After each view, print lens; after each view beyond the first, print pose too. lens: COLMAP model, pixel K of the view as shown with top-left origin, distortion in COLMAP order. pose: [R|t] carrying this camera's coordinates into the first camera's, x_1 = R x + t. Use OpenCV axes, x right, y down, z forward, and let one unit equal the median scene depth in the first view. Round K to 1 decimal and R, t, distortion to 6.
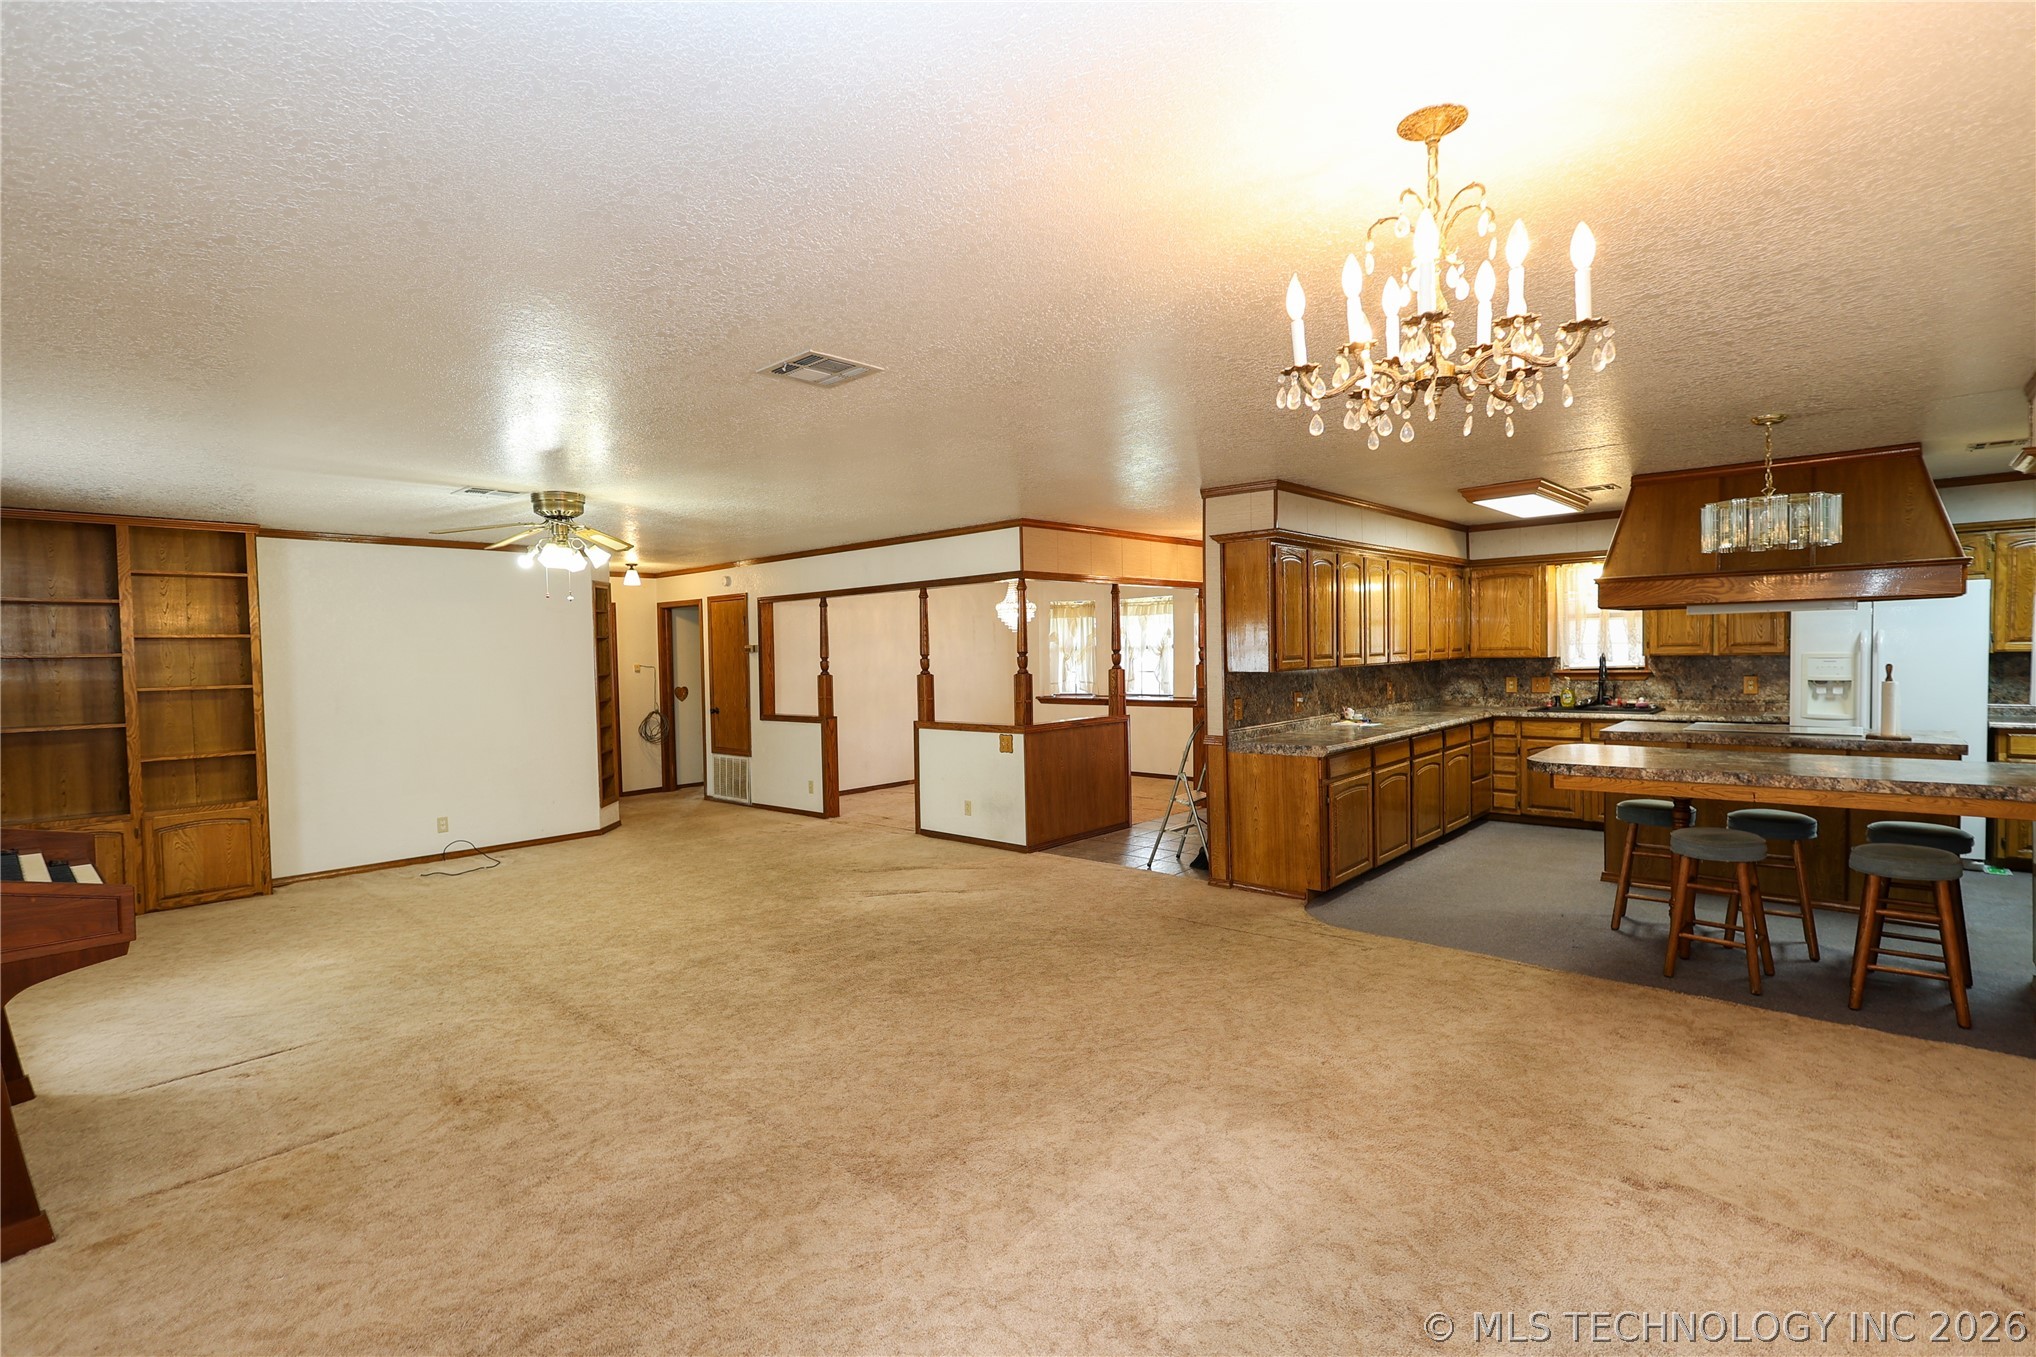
lens RADIAL K [[942.8, 0, 1012.9], [0, 942.8, 680.0], [0, 0, 1]] dist [0.004376, -0.000879]
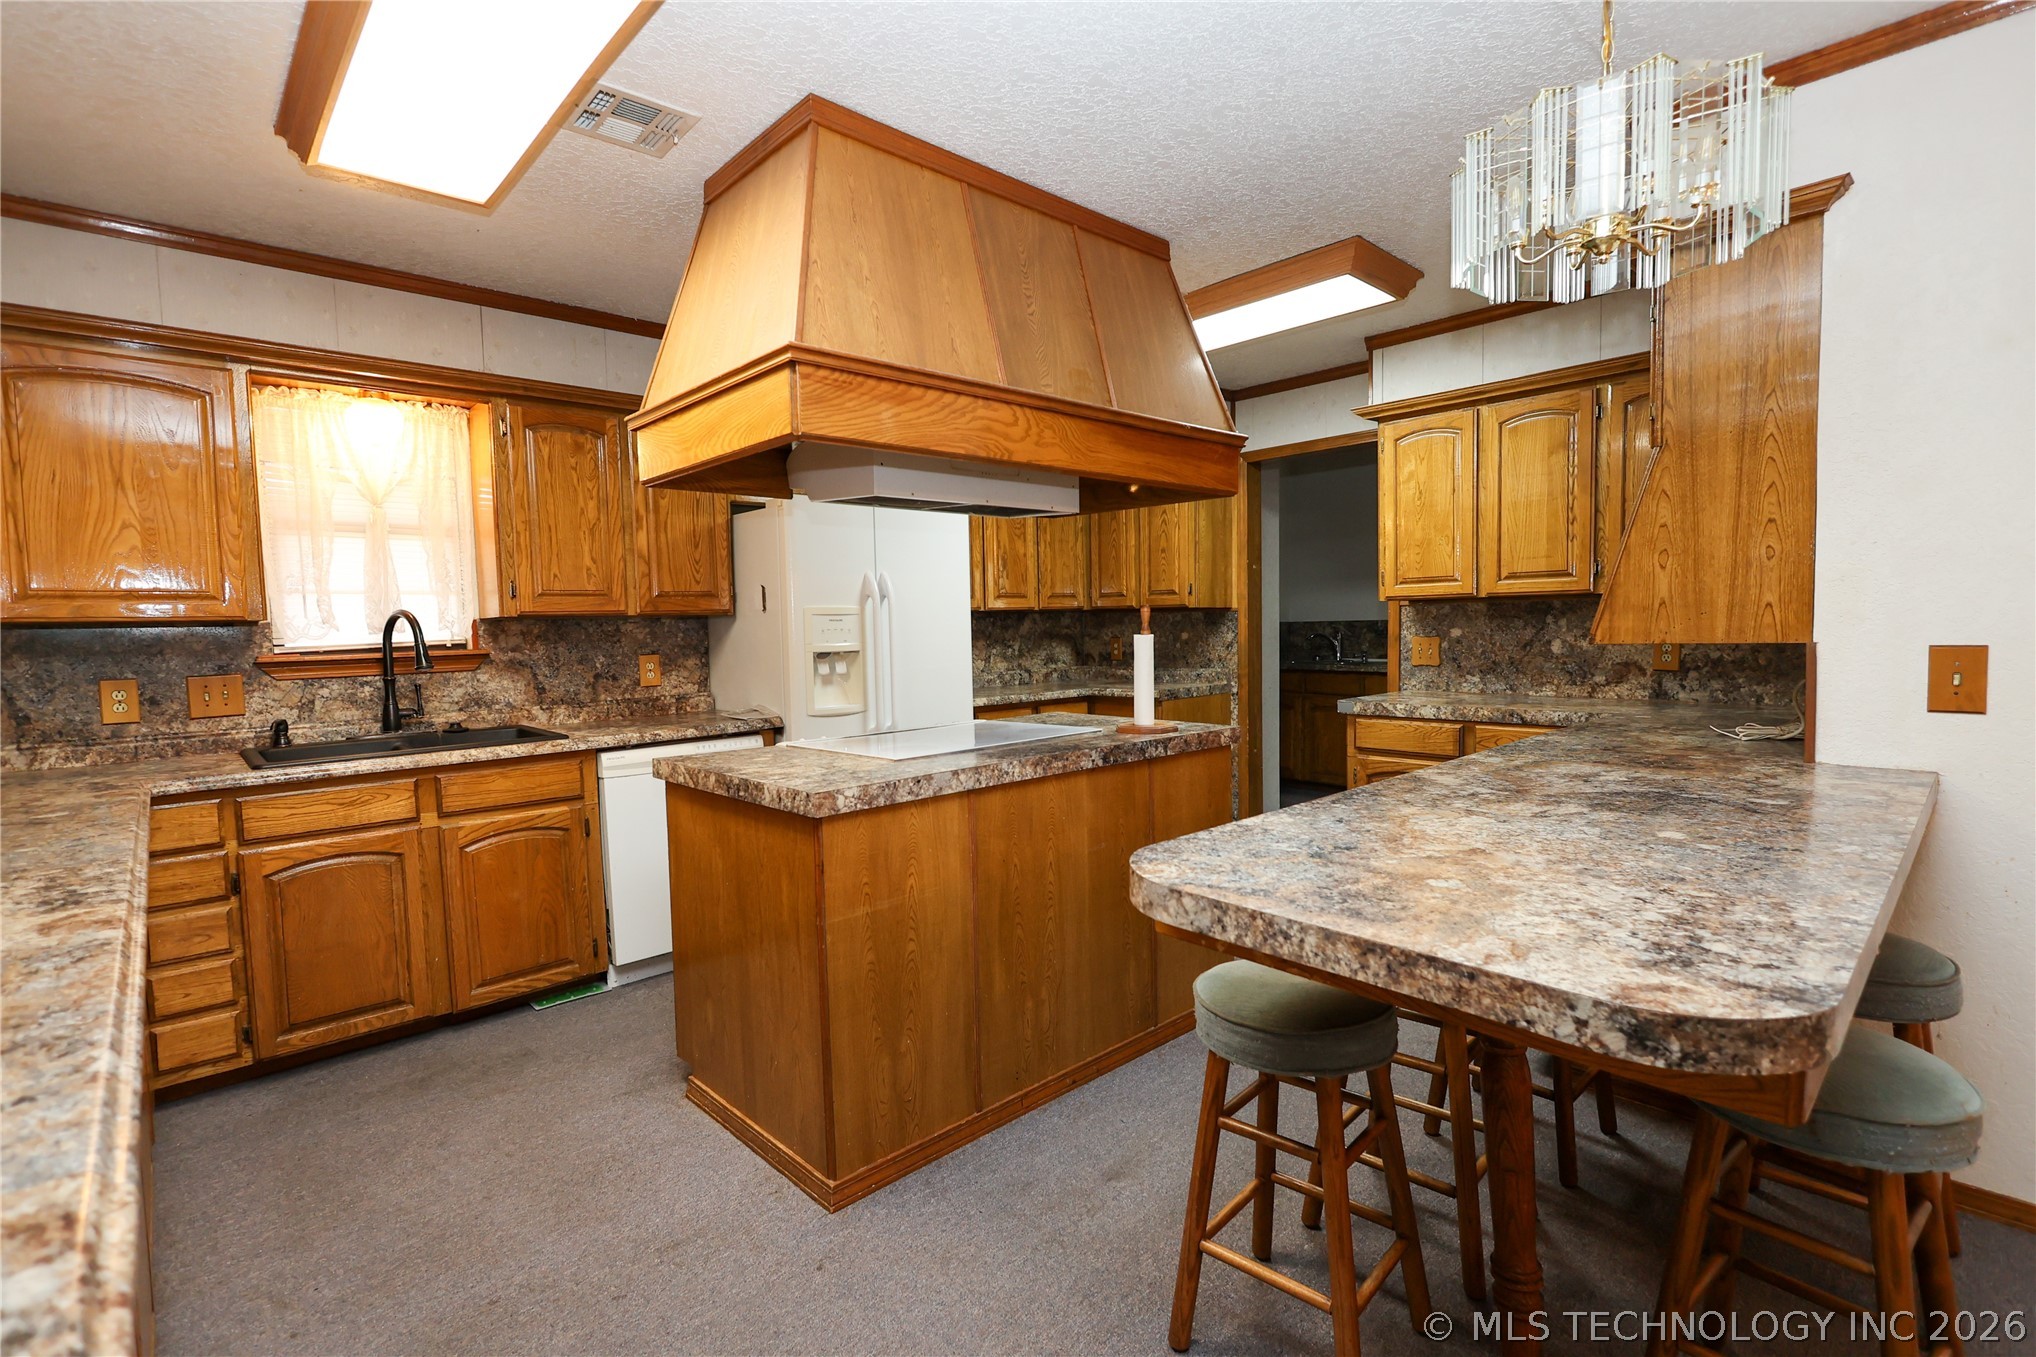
lens RADIAL K [[942.8, 0, 1026.3], [0, 942.8, 683.5], [0, 0, 1]] dist [0.004376, -0.000879]
pose [[0.070887, -0.043078, 0.996554, 0.266082], [0.055290, 0.997701, 0.039195, 0.004056], [-0.995951, 0.052321, 0.073106, 0.848092]]
